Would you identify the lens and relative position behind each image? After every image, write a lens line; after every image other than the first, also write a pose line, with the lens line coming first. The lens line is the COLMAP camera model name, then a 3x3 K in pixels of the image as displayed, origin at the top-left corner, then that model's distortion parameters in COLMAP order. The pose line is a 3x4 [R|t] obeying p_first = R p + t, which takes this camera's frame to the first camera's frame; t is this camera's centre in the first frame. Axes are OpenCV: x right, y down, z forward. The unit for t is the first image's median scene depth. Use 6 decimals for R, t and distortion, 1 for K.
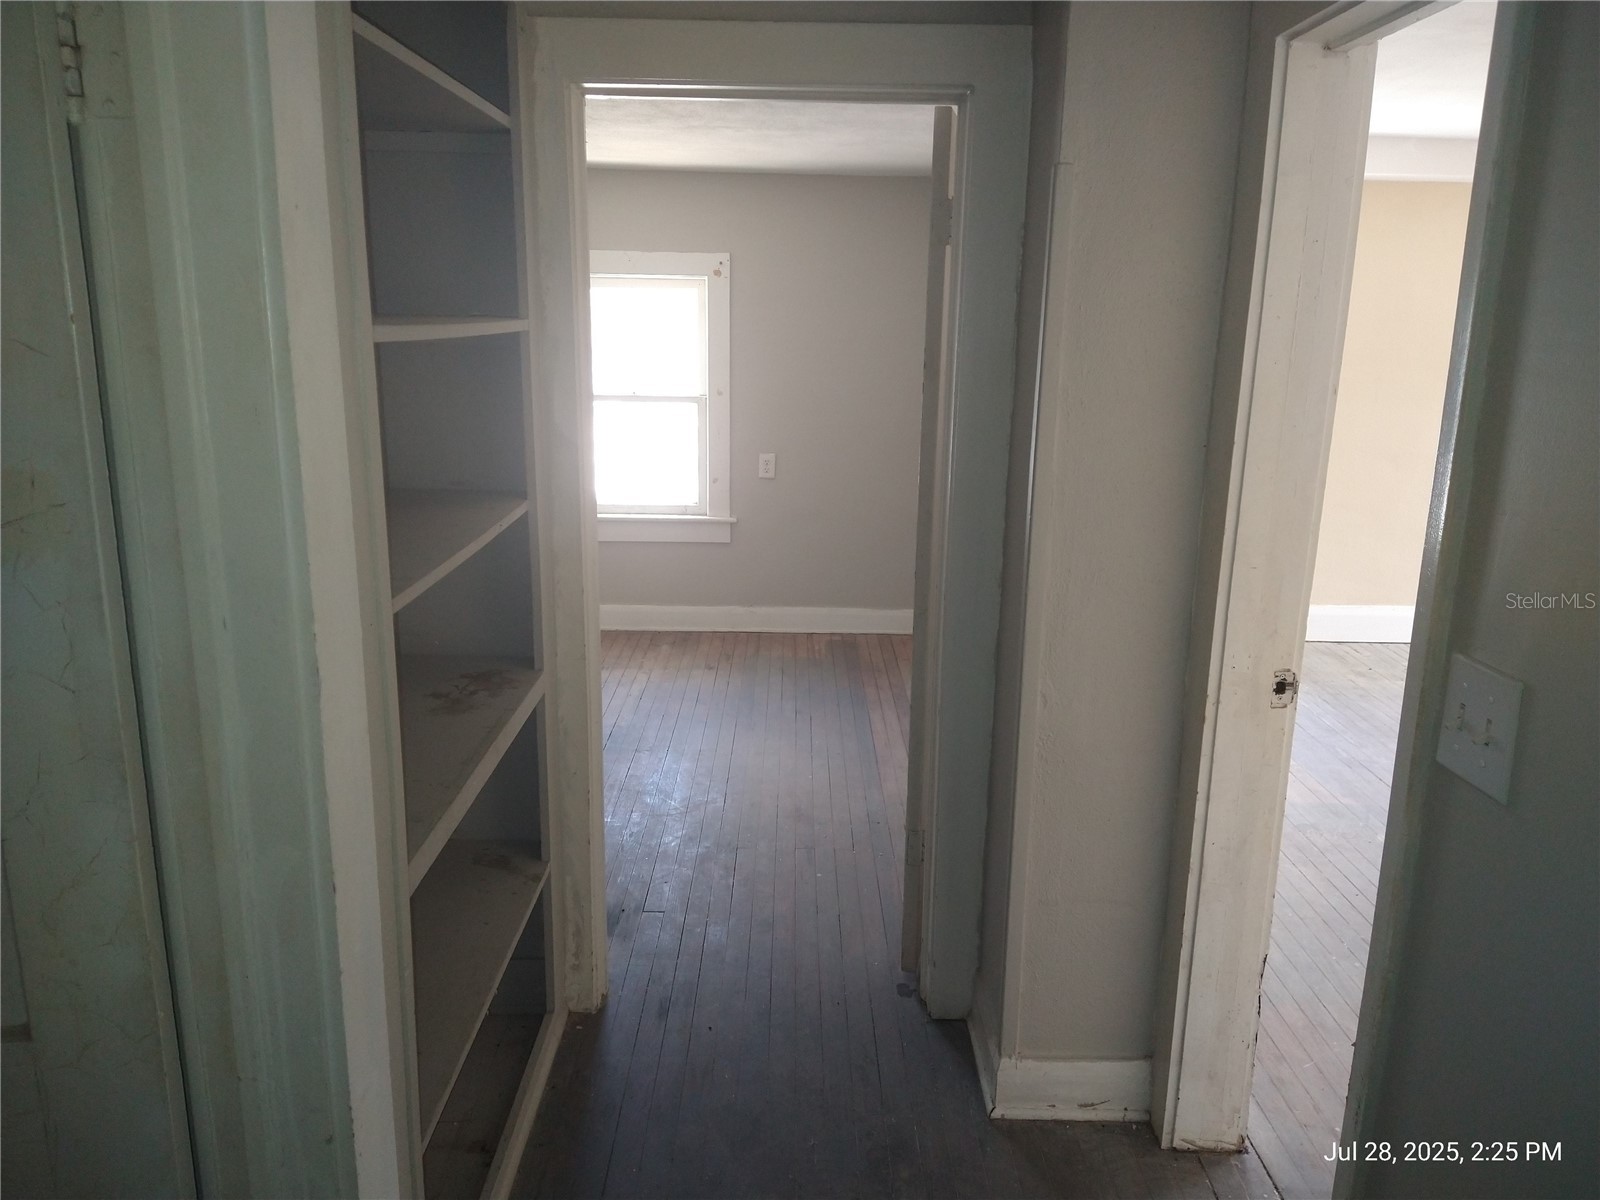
lens RADIAL K [[1178.0, 0, 794.0], [0, 1178.0, 600.6], [0, 0, 1]] dist [0.113666, -0.147531]
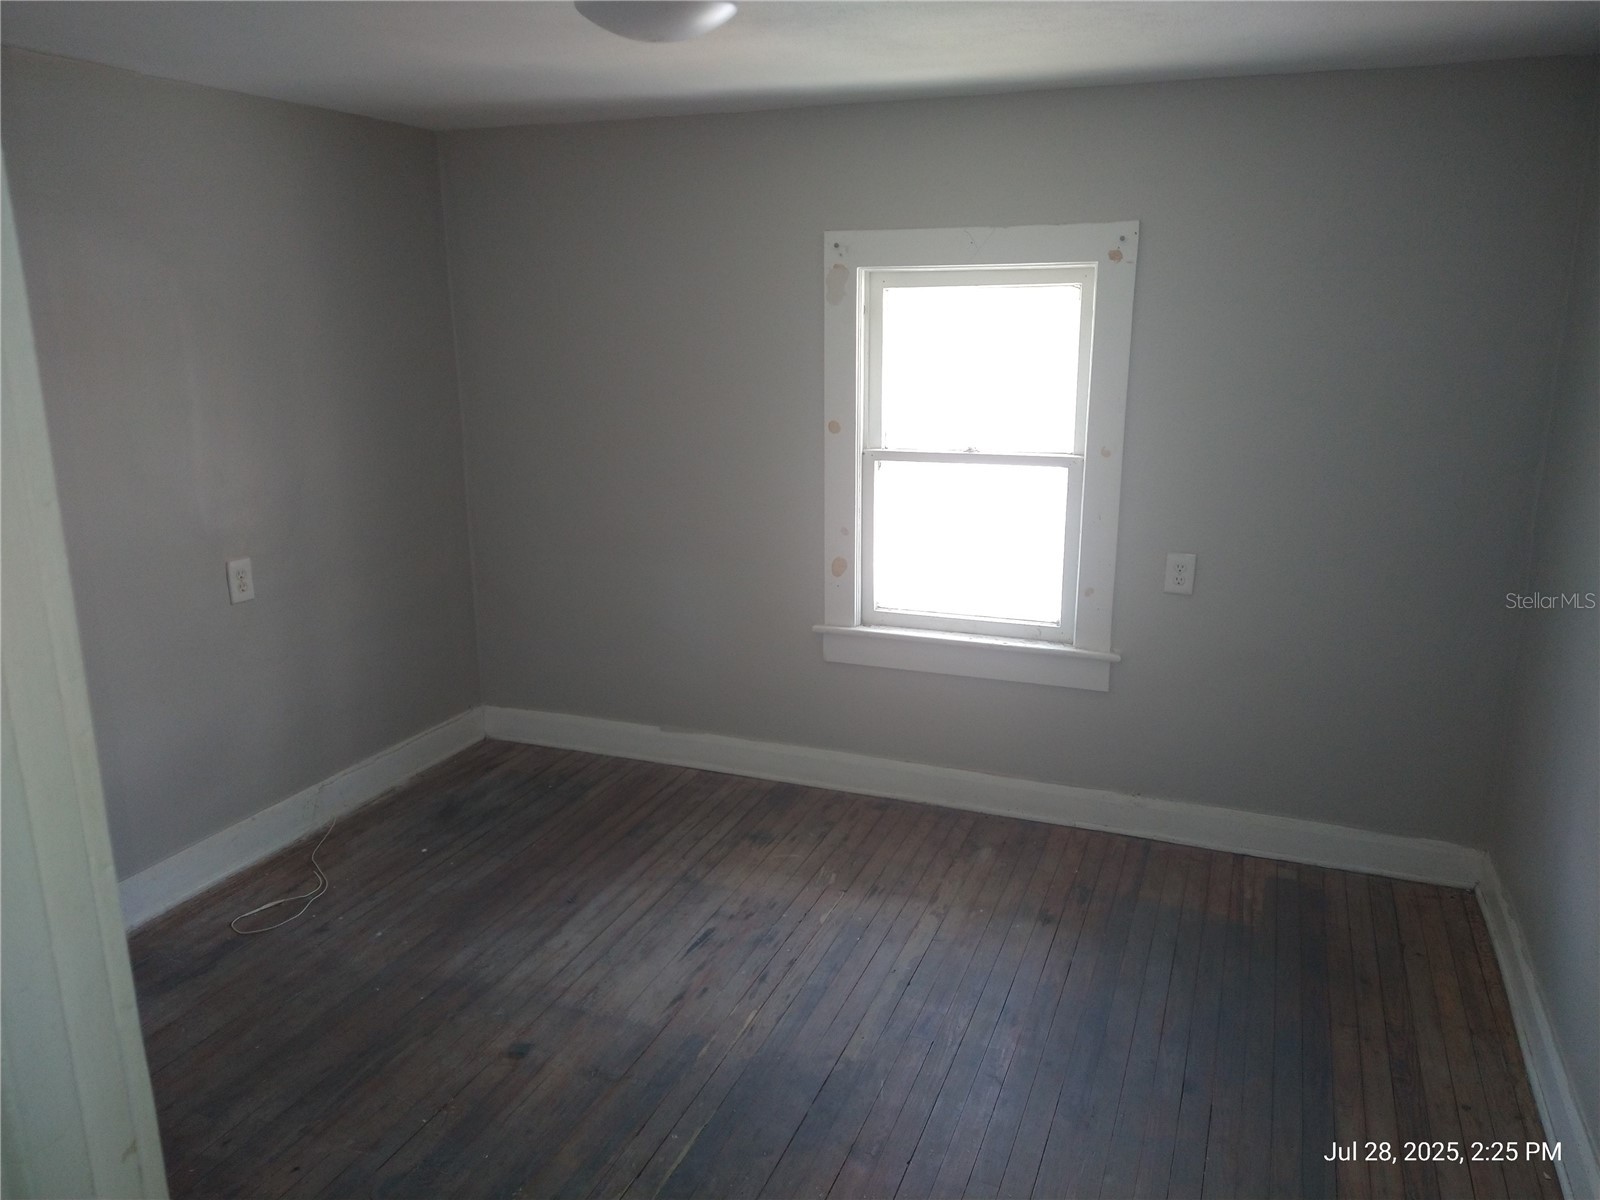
lens RADIAL K [[1178.0, 0, 794.0], [0, 1178.0, 600.6], [0, 0, 1]] dist [0.113666, -0.147531]
pose [[0.926762, 0.071983, -0.368688, 0.019461], [-0.069304, 0.997384, 0.020521, -0.100619], [0.369201, 0.006533, 0.929327, 0.370844]]
